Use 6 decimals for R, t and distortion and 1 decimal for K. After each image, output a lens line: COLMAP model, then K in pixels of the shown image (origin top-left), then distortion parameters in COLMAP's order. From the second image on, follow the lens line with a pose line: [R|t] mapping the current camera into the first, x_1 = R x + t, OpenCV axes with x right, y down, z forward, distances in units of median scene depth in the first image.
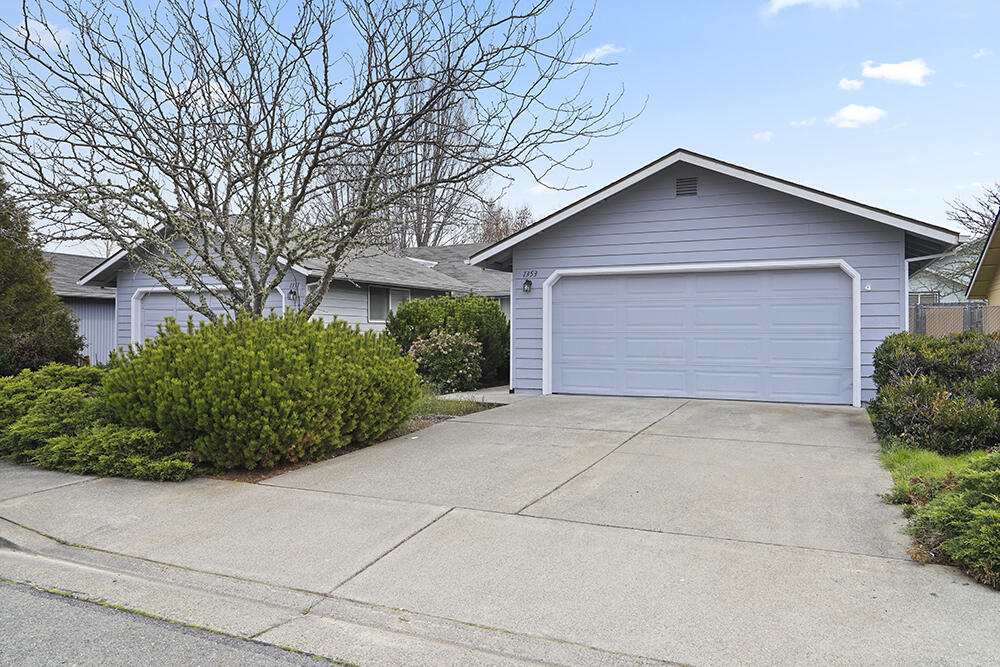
lens RADIAL K [[692.9, 0, 500.0], [0, 692.9, 333.5], [0, 0, 1]] dist [-0.073201, 0.081133]
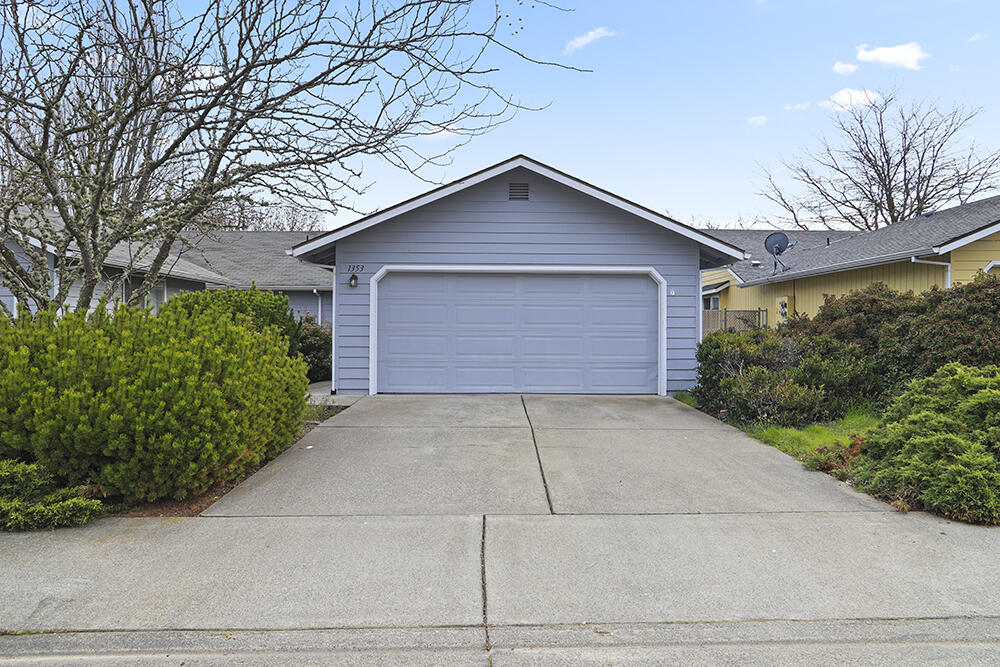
lens RADIAL K [[692.9, 0, 500.0], [0, 692.9, 333.5], [0, 0, 1]] dist [-0.073201, 0.081133]
pose [[0.893358, 0.002304, 0.449339, -0.398314], [-0.003313, 0.999993, 0.001459, 0.002479], [-0.449333, -0.002792, 0.893360, 0.126913]]
